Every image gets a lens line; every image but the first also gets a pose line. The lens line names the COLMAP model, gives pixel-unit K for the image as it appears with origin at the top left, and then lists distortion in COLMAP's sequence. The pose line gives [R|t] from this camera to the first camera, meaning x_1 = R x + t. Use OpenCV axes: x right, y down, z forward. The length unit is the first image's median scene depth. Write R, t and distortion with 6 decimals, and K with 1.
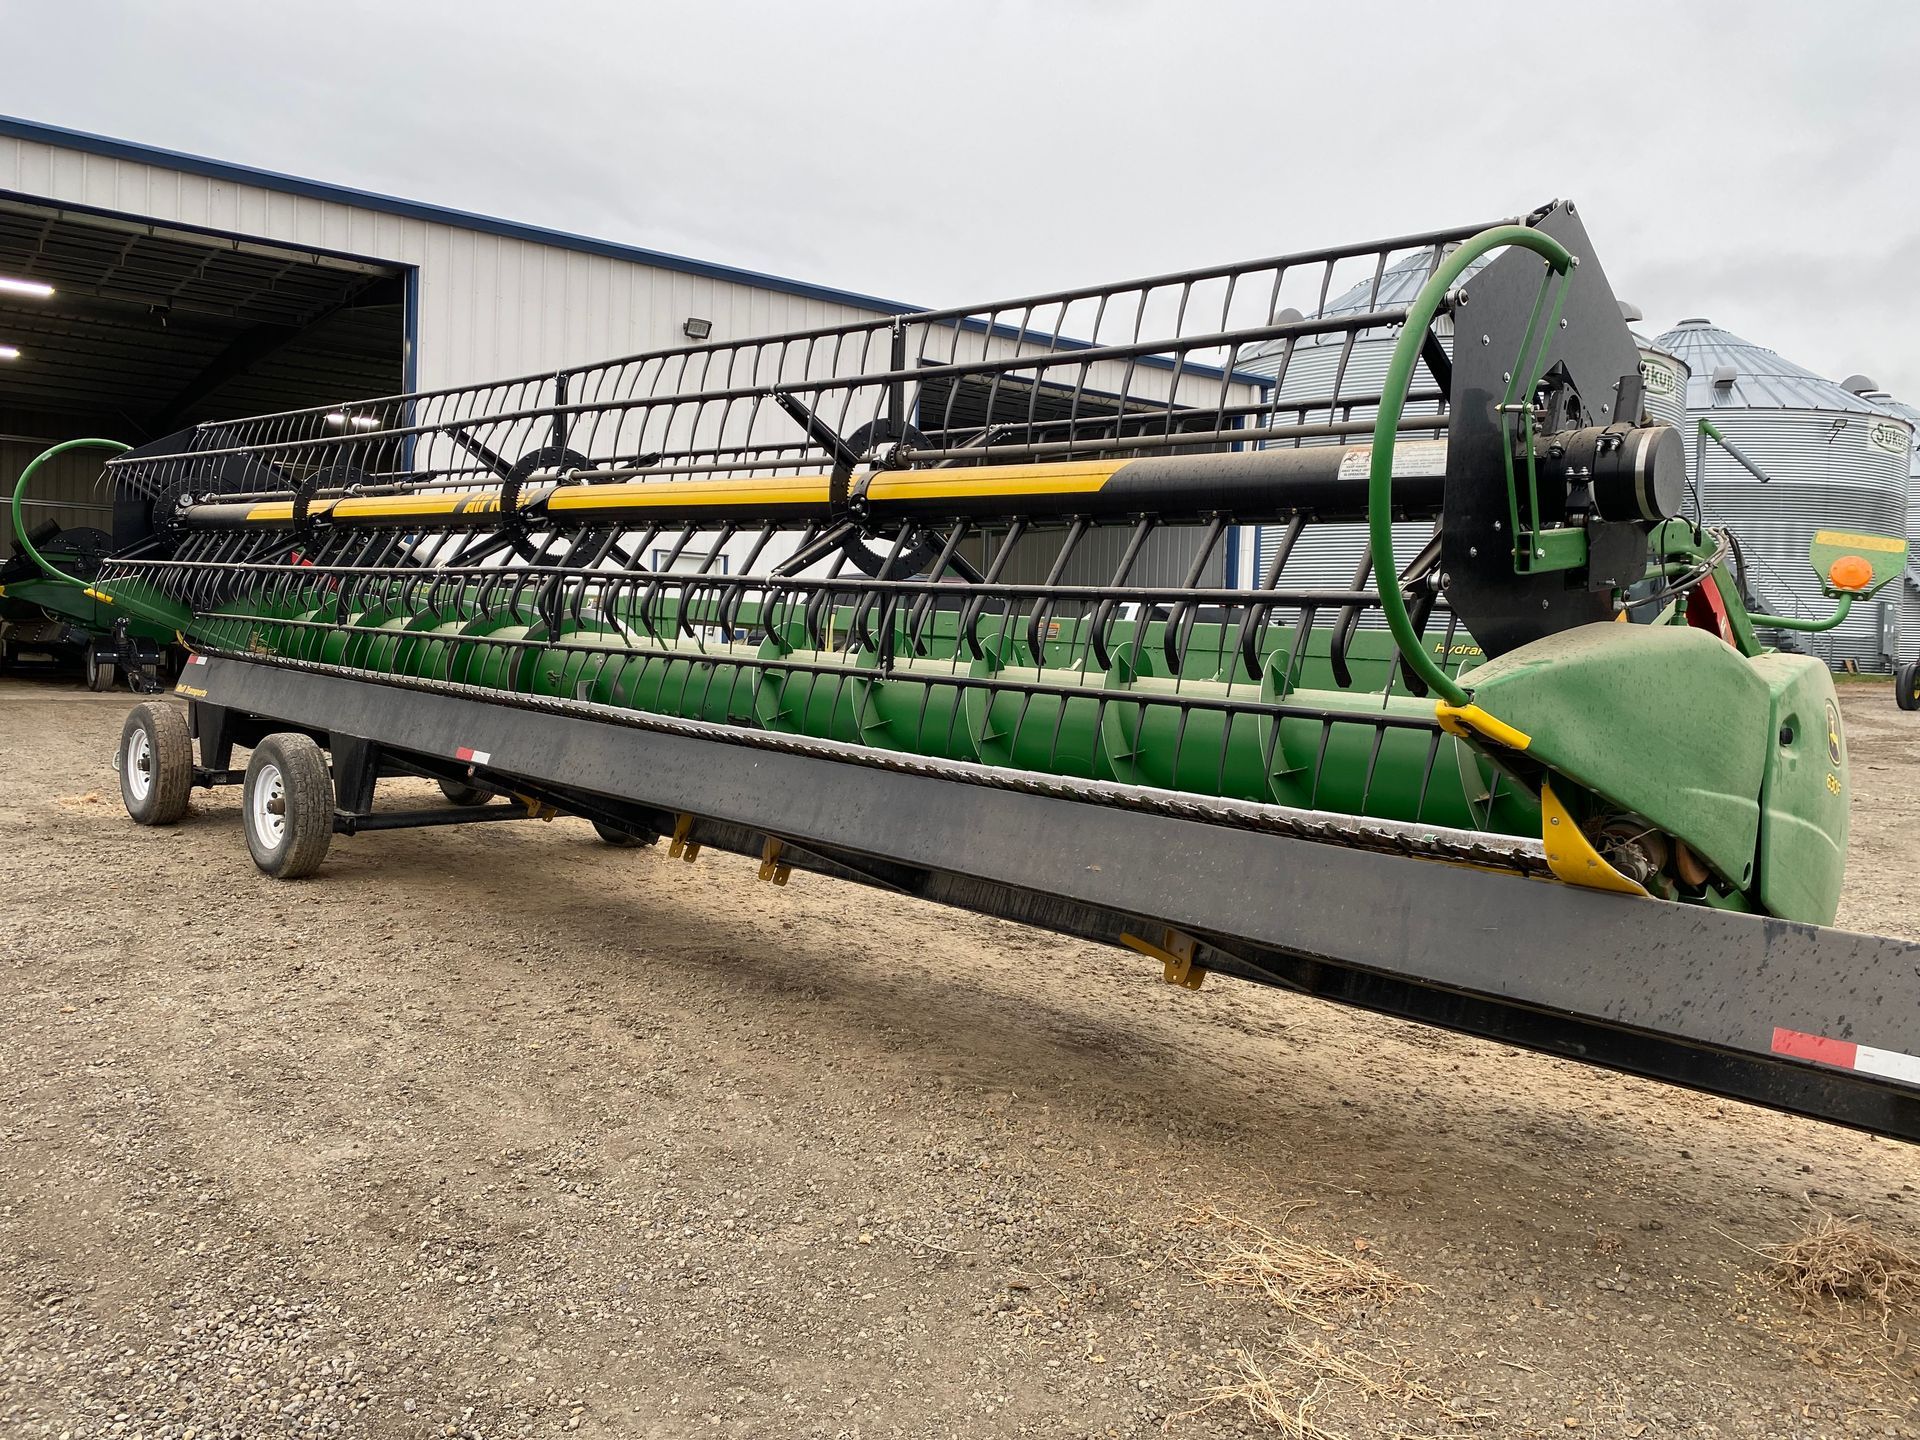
lens RADIAL K [[1470.0, 0, 983.0], [0, 1470.0, 722.8], [0, 0, 1]] dist [0.012847, -0.007297]
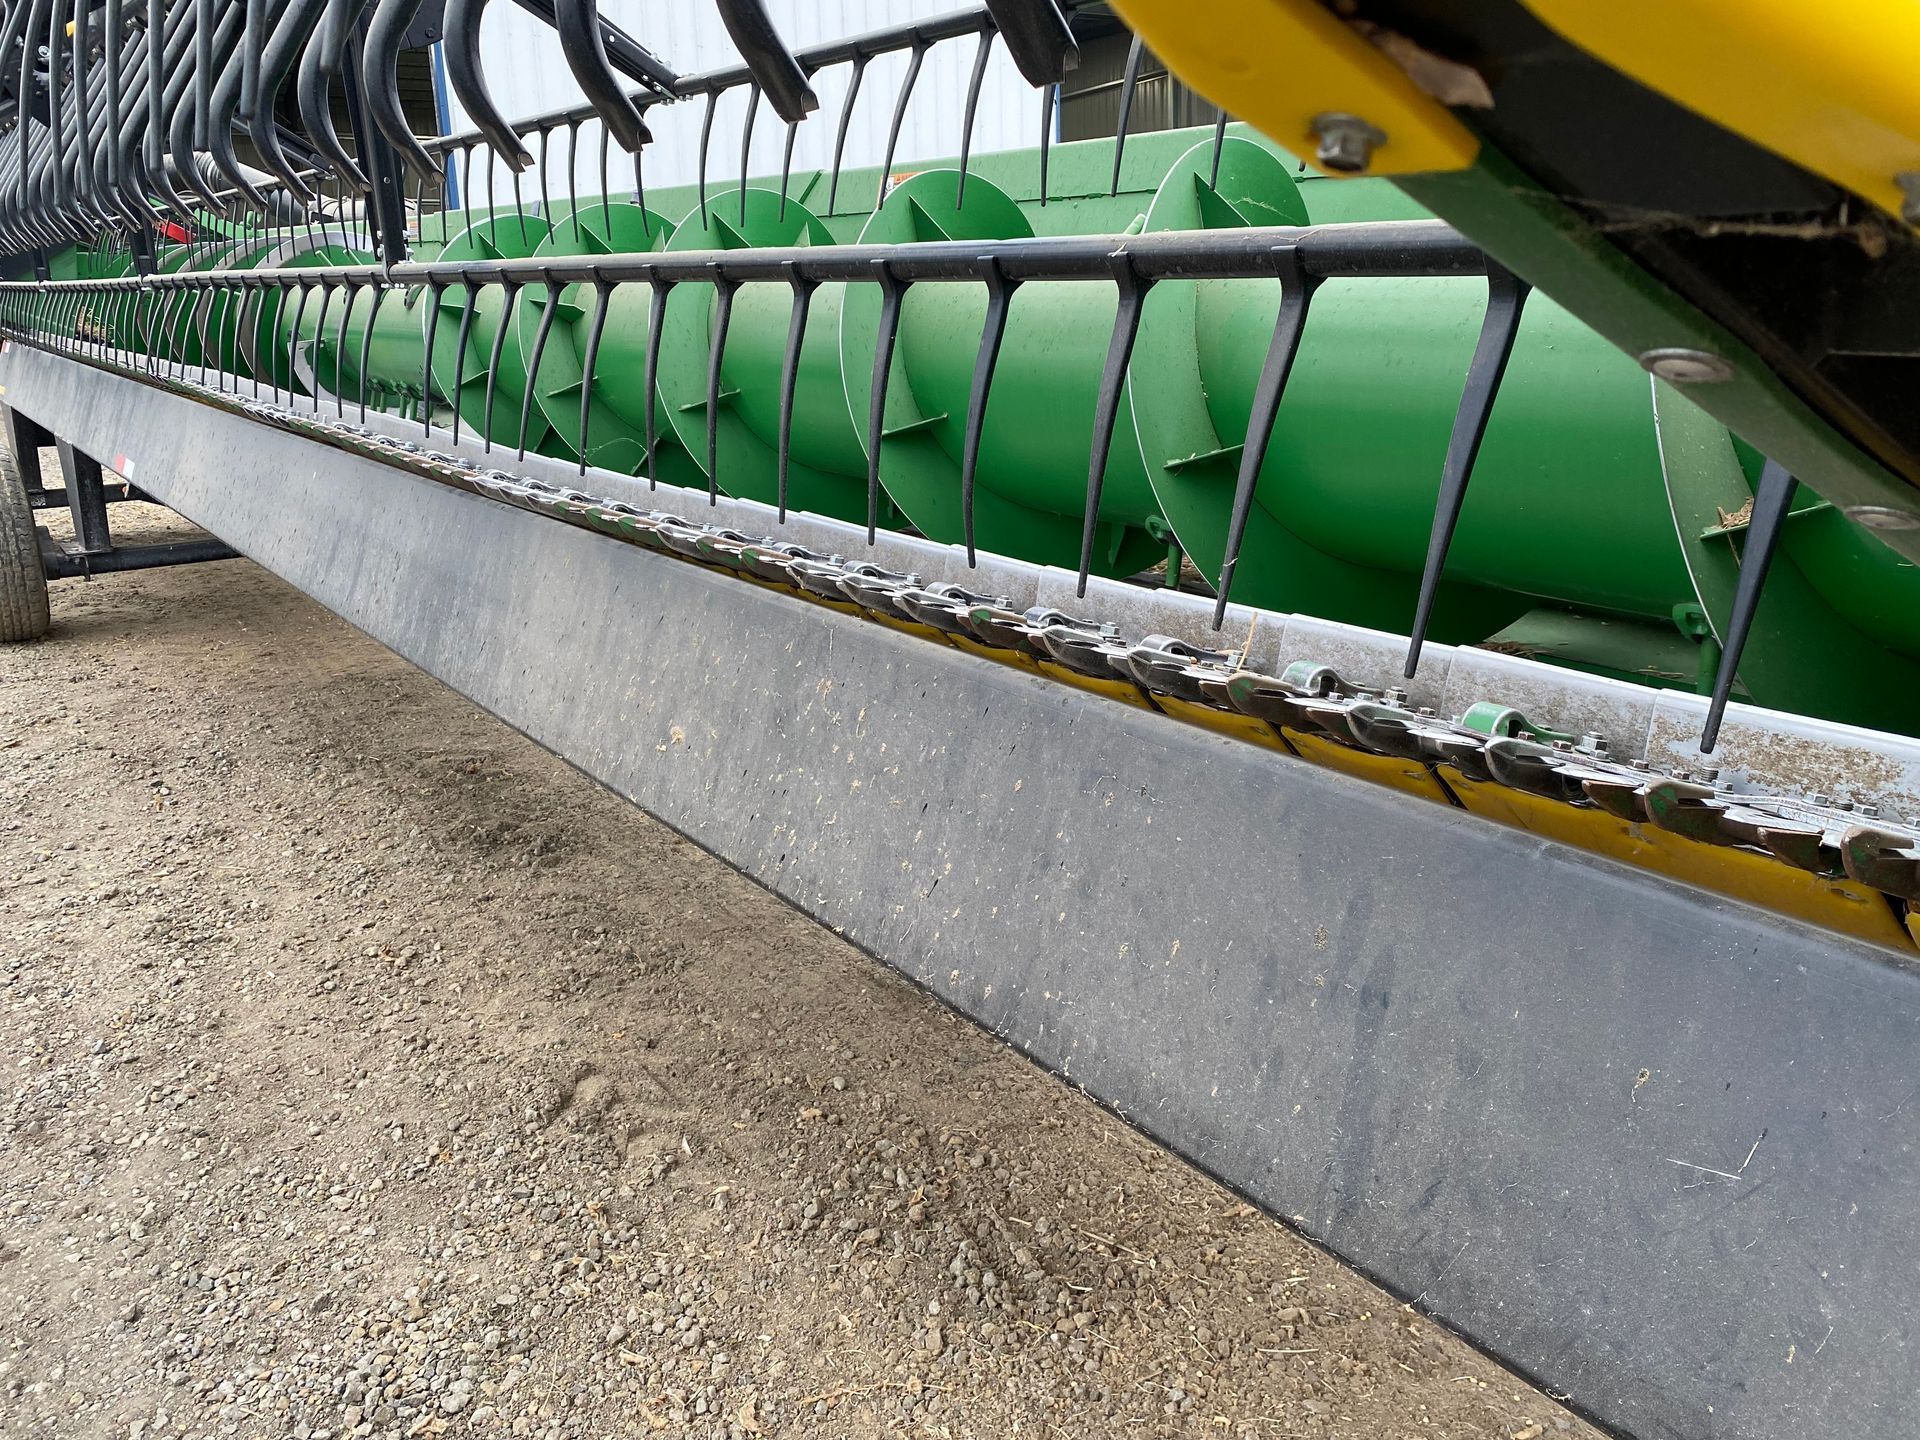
lens RADIAL K [[1470.0, 0, 983.0], [0, 1470.0, 722.8], [0, 0, 1]] dist [0.012847, -0.007297]
pose [[0.986273, -0.010319, -0.164799, 0.186034], [0.046265, 0.975338, 0.215813, 0.013343], [0.158508, -0.220475, 0.962427, 0.529656]]
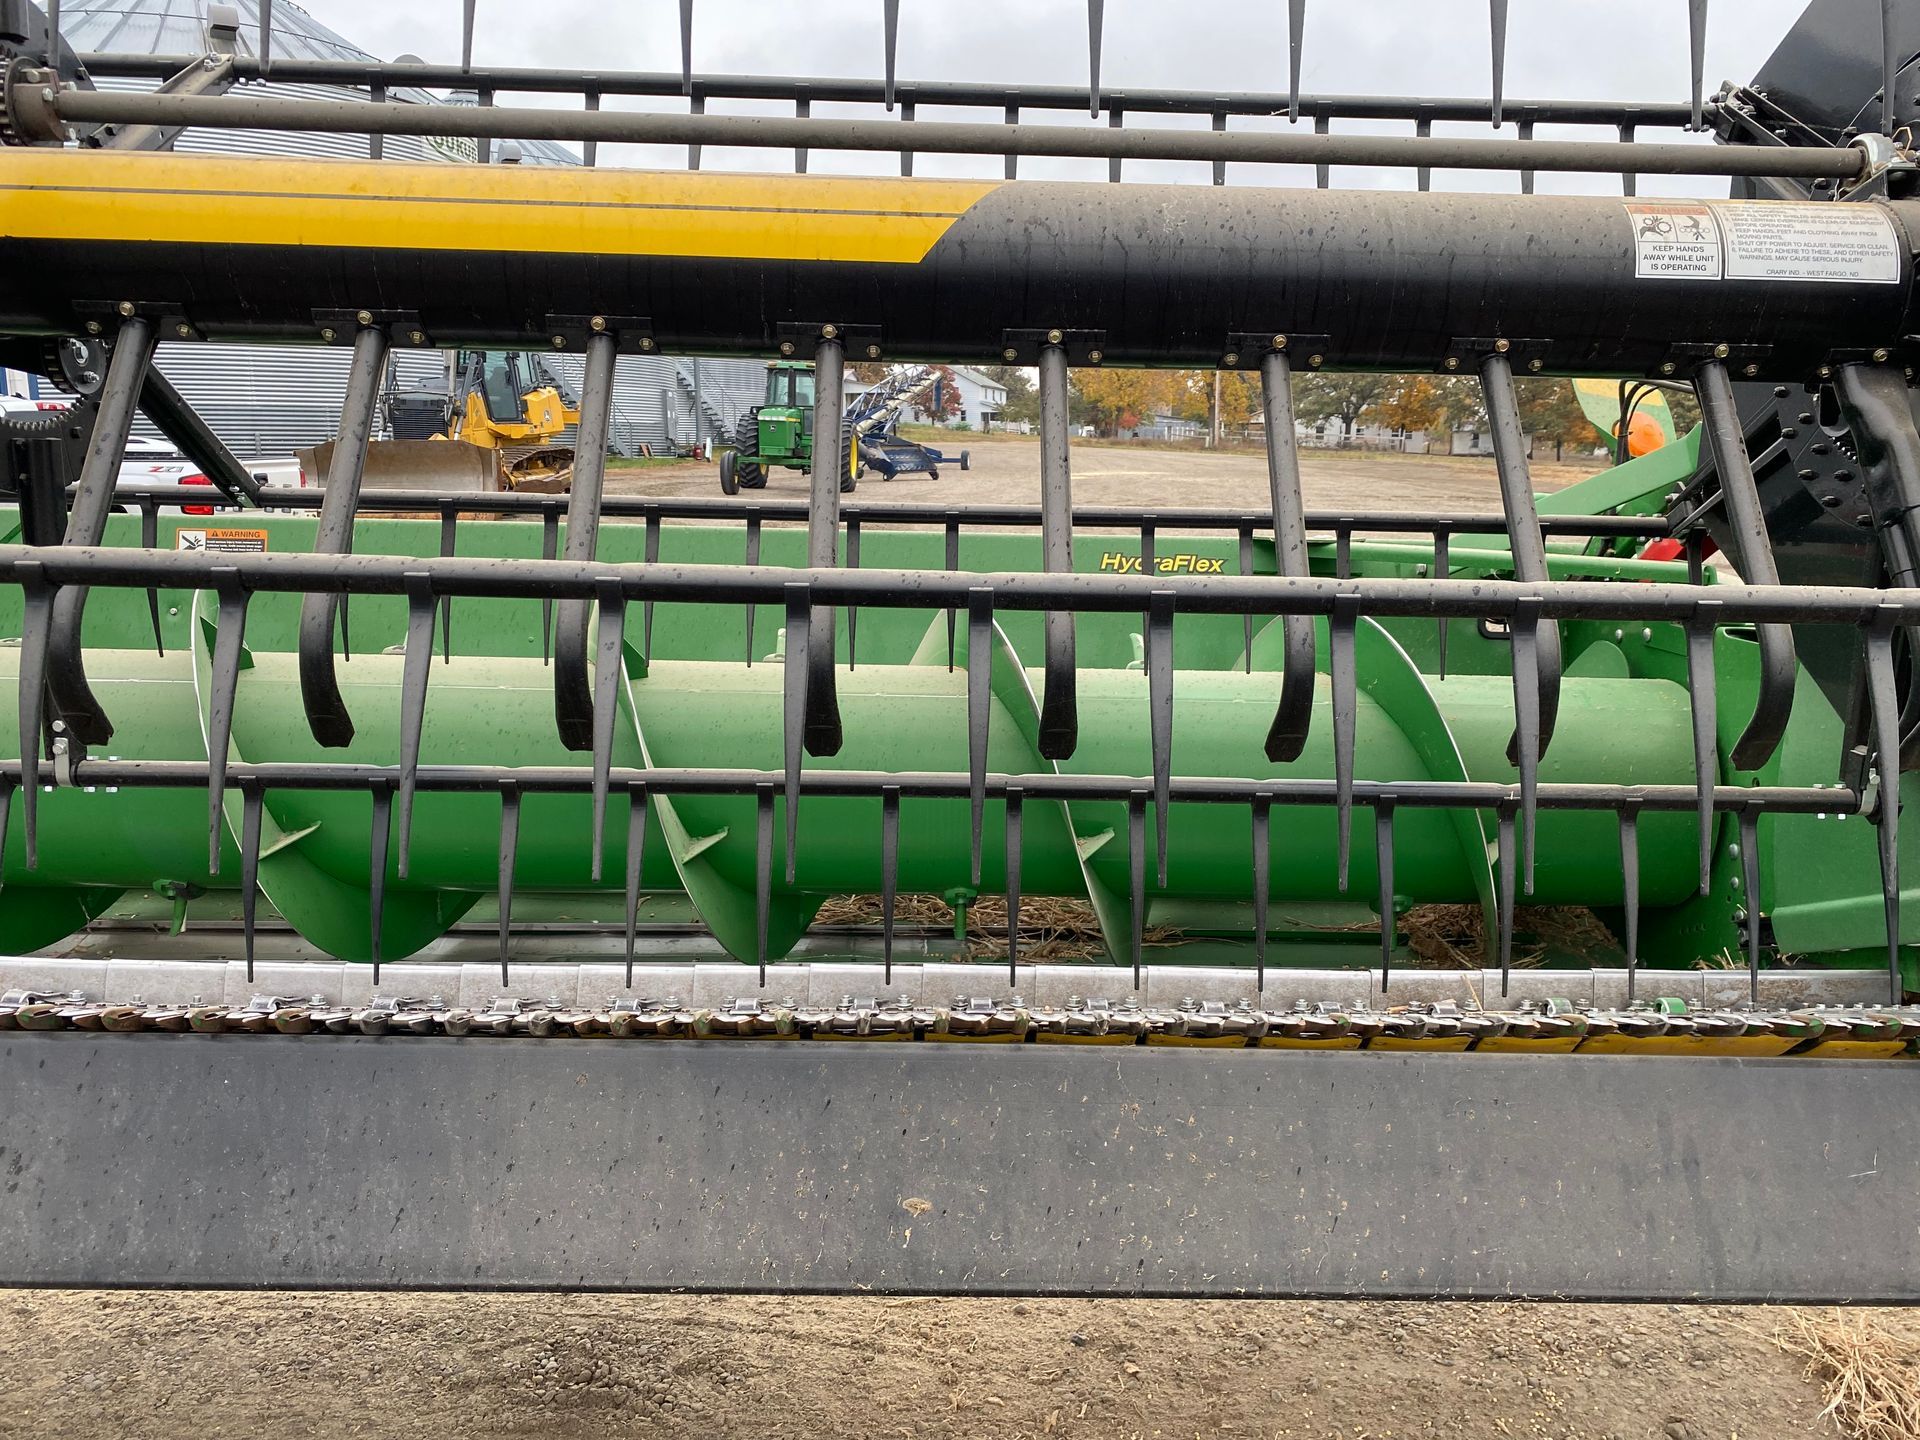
lens RADIAL K [[1470.0, 0, 983.0], [0, 1470.0, 722.8], [0, 0, 1]] dist [0.012847, -0.007297]
pose [[0.696658, -0.162362, 0.698789, -0.149037], [0.059673, 0.983792, 0.169091, -0.086826], [-0.714917, -0.076100, 0.695055, 0.590031]]
